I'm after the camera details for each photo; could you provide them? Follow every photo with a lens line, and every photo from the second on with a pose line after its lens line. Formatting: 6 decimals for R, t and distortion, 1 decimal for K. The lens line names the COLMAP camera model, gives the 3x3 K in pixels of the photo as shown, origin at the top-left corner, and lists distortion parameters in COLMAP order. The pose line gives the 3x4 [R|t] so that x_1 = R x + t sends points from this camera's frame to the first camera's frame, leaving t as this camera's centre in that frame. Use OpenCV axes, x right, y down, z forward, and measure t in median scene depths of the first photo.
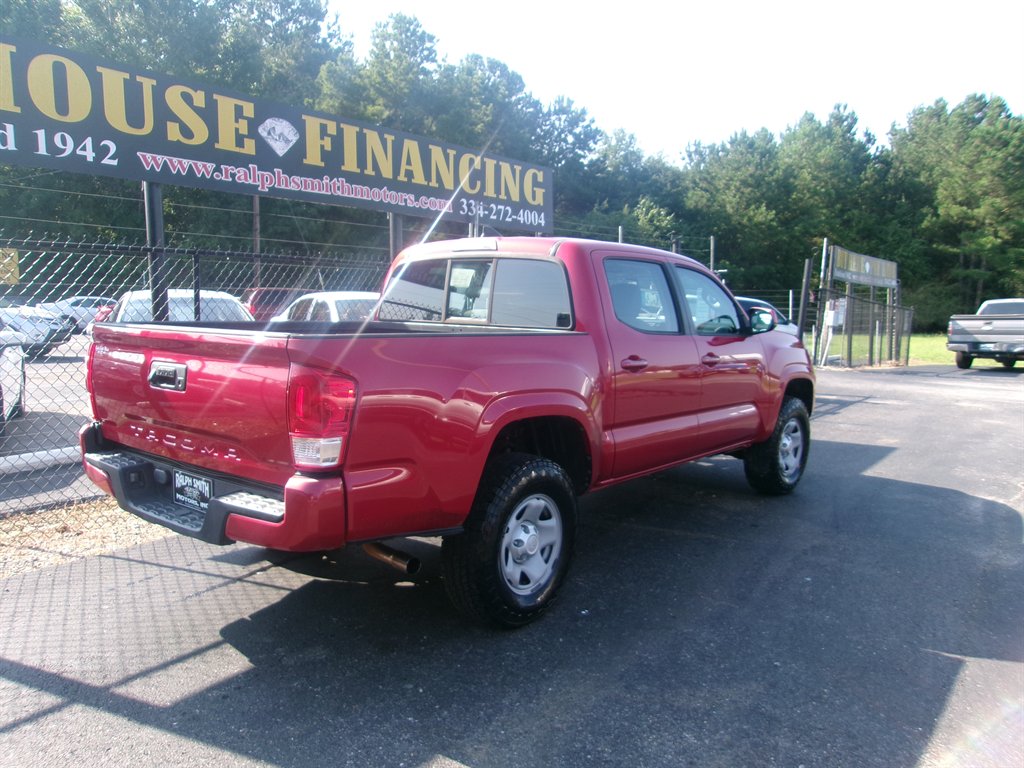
lens RADIAL K [[806.7, 0, 499.2], [0, 806.7, 387.8], [0, 0, 1]] dist [-0.048019, 0.104564]
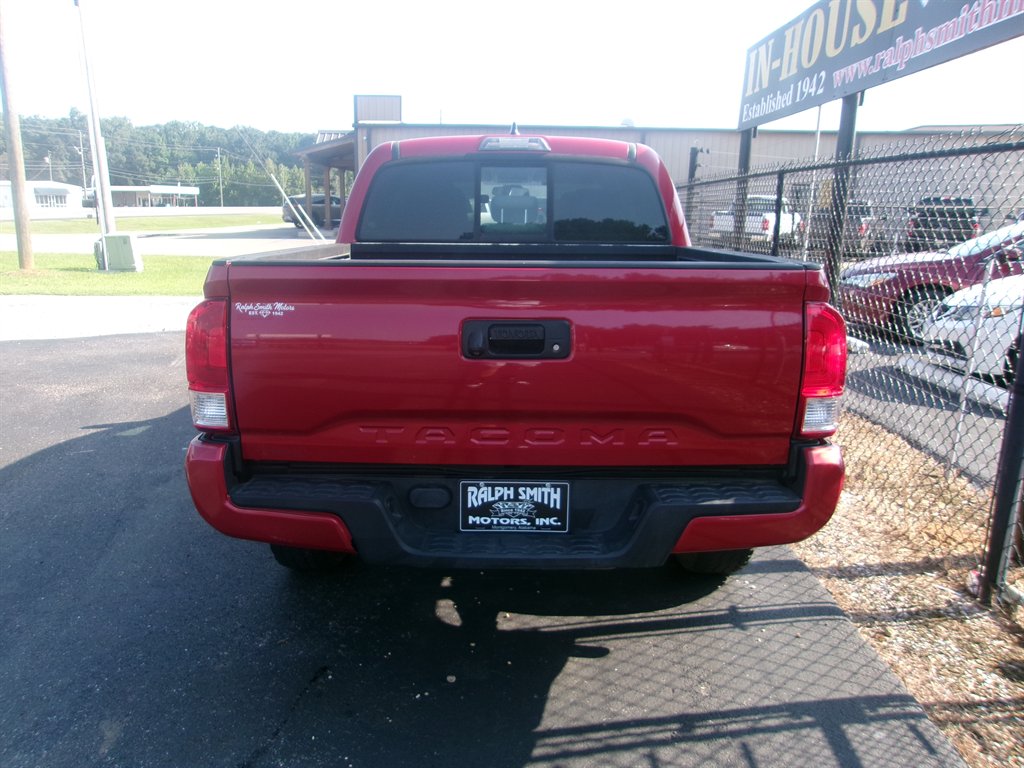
lens RADIAL K [[800.4, 0, 495.1], [0, 800.4, 374.5], [0, 0, 1]] dist [-0.040983, 0.095353]
pose [[-0.808271, 0.098264, -0.580554, 0.317493], [-0.086974, 0.955236, 0.282772, -0.106504], [0.582352, 0.279050, -0.763542, 0.985139]]
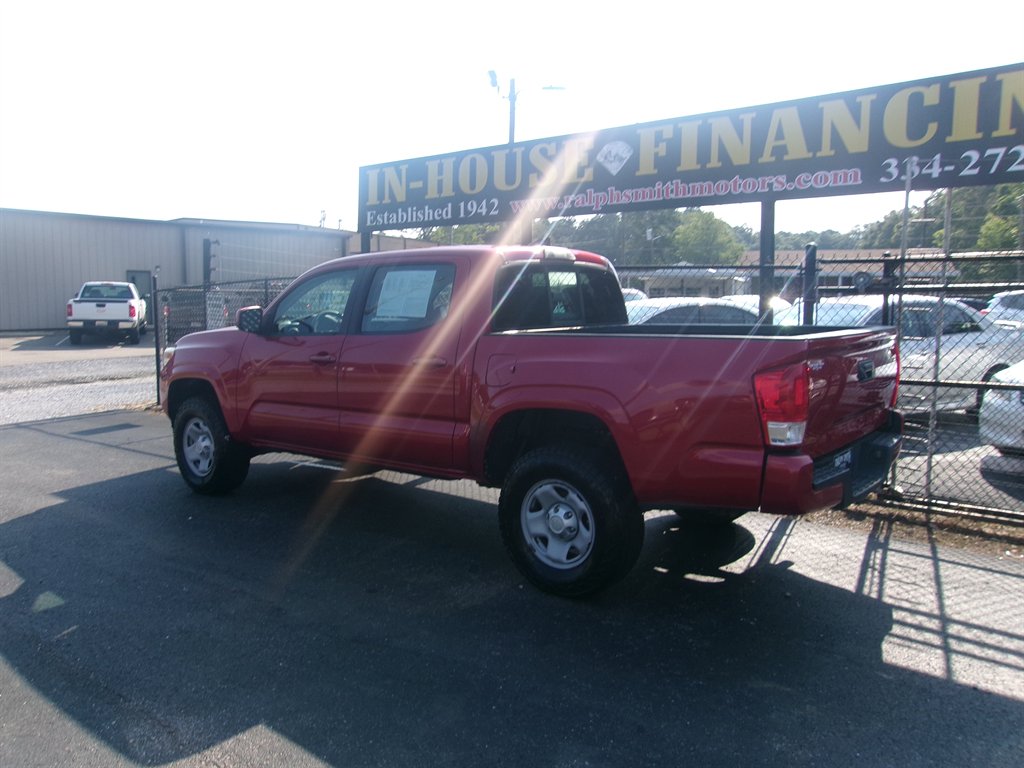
lens RADIAL K [[806.8, 0, 496.8], [0, 806.8, 378.6], [0, 0, 1]] dist [-0.052438, 0.119525]
pose [[-0.047608, 0.088539, -0.994934, 0.611328], [-0.111079, 0.989416, 0.093363, -0.067705], [0.992671, 0.114962, -0.037269, 0.643906]]
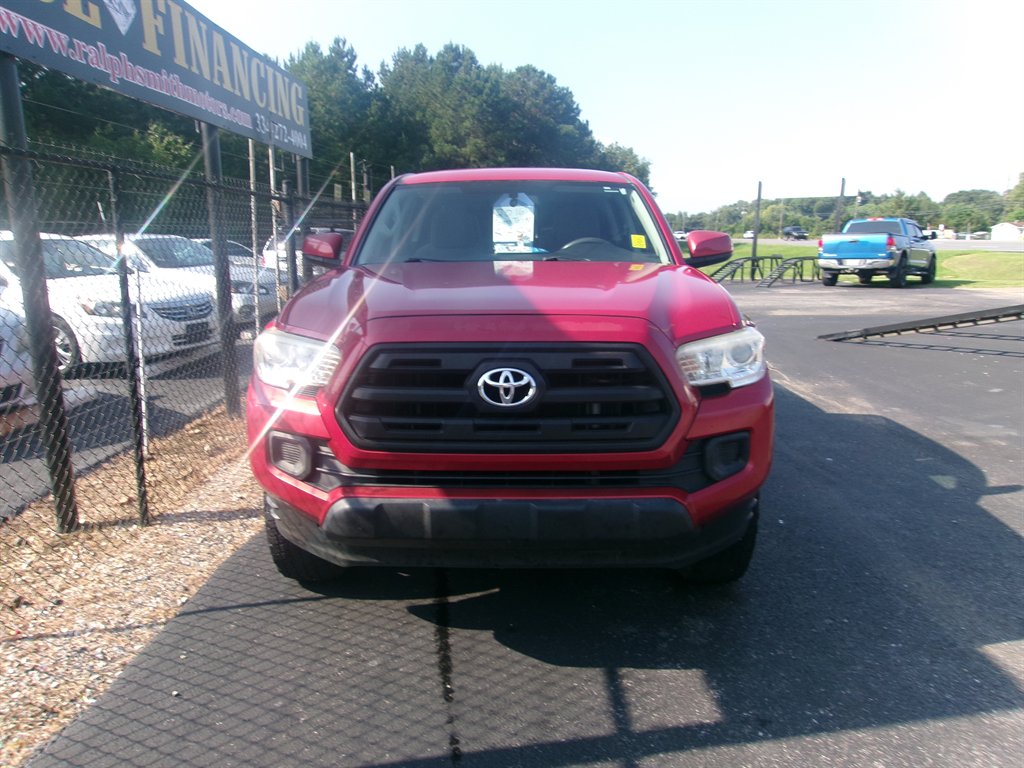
lens RADIAL K [[806.7, 0, 499.2], [0, 806.7, 387.8], [0, 0, 1]] dist [-0.048019, 0.104564]
pose [[0.816626, -0.131424, 0.562005, -0.313671], [0.086012, 0.990568, 0.106662, -0.016468], [-0.570722, -0.038764, 0.820228, 0.143208]]
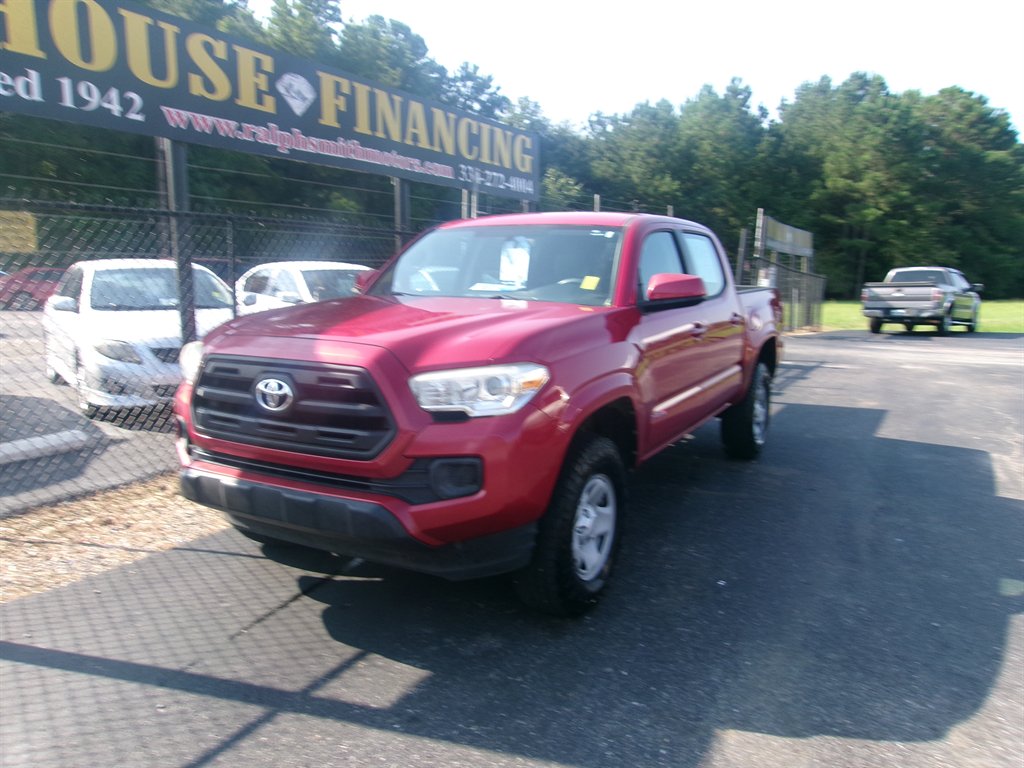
lens RADIAL K [[806.7, 0, 499.2], [0, 806.7, 387.8], [0, 0, 1]] dist [-0.048019, 0.104564]
pose [[0.991612, -0.022094, 0.127345, -0.117627], [0.017339, 0.999115, 0.038326, -0.002320], [-0.128079, -0.035797, 0.991118, 0.023088]]
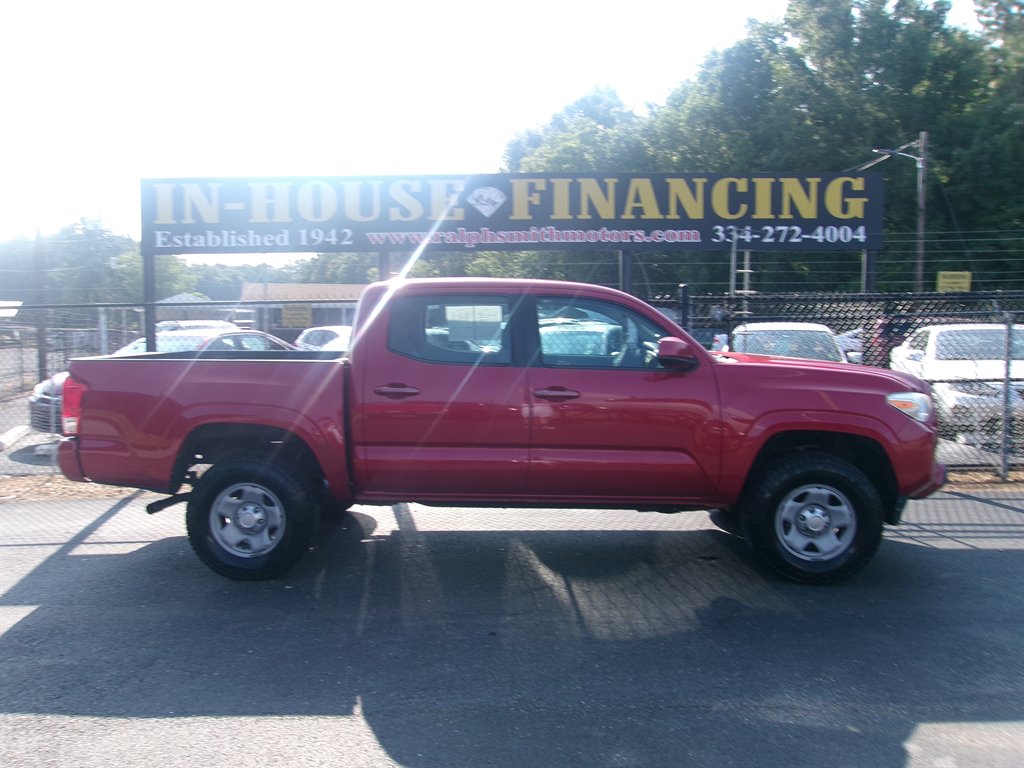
lens RADIAL K [[802.7, 0, 502.1], [0, 802.7, 388.6], [0, 0, 1]] dist [-0.042645, 0.070182]
pose [[0.601564, 0.045052, -0.797553, 0.518128], [-0.072677, 0.997354, 0.001522, -0.020703], [0.795511, 0.057048, 0.603247, 0.205336]]
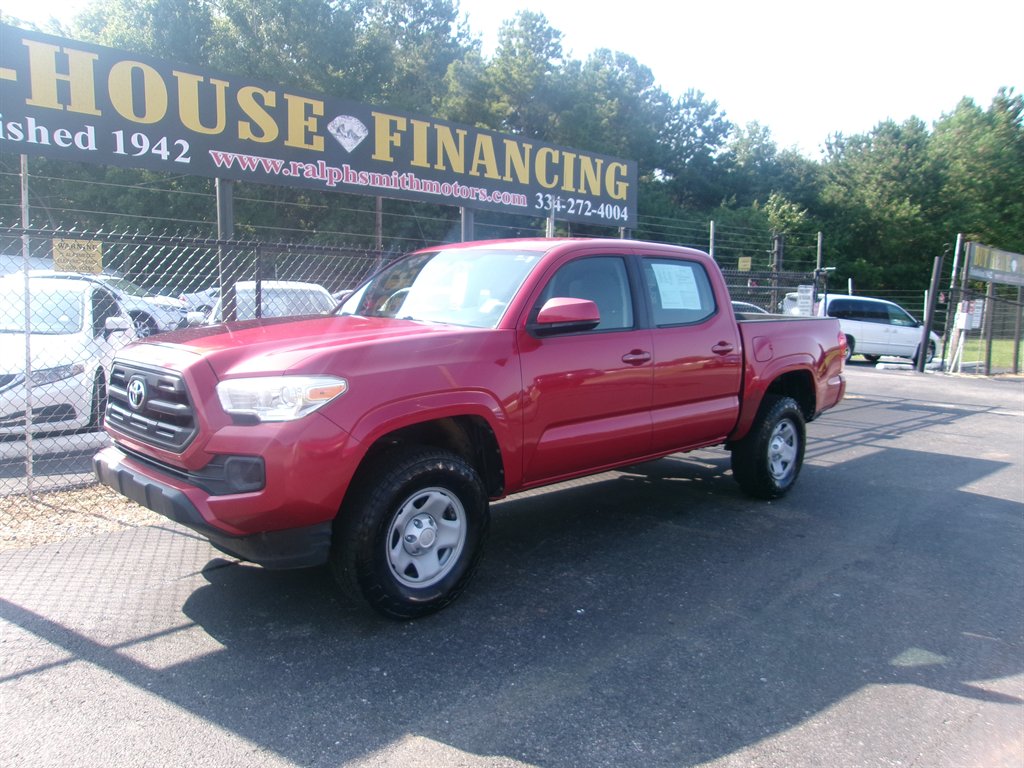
lens RADIAL K [[806.7, 0, 499.2], [0, 806.7, 387.8], [0, 0, 1]] dist [-0.048019, 0.104564]
pose [[0.987460, 0.031133, -0.154772, 0.061844], [-0.030449, 0.999513, 0.006787, 0.000979], [0.154908, -0.001989, 0.987927, 0.005968]]
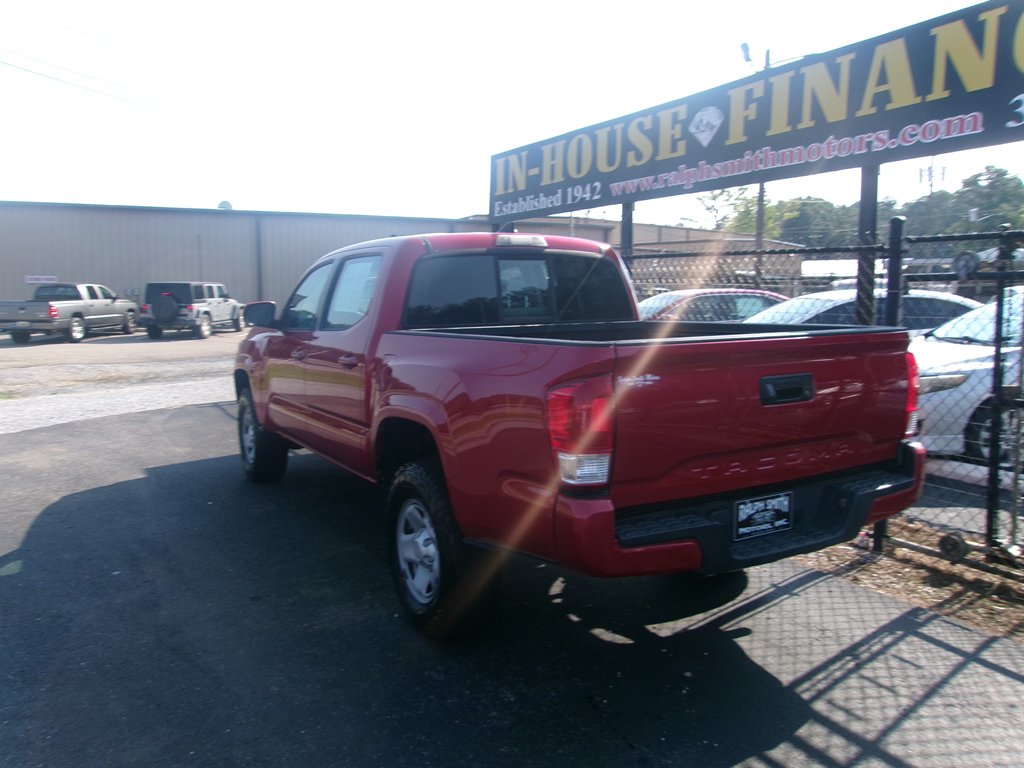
lens RADIAL K [[800.8, 0, 497.4], [0, 800.8, 381.3], [0, 0, 1]] dist [-0.031505, 0.080428]
pose [[-0.403631, 0.094469, -0.910032, 0.506095], [-0.099671, 0.984195, 0.146376, -0.090586], [0.909477, 0.149785, -0.387836, 0.836247]]
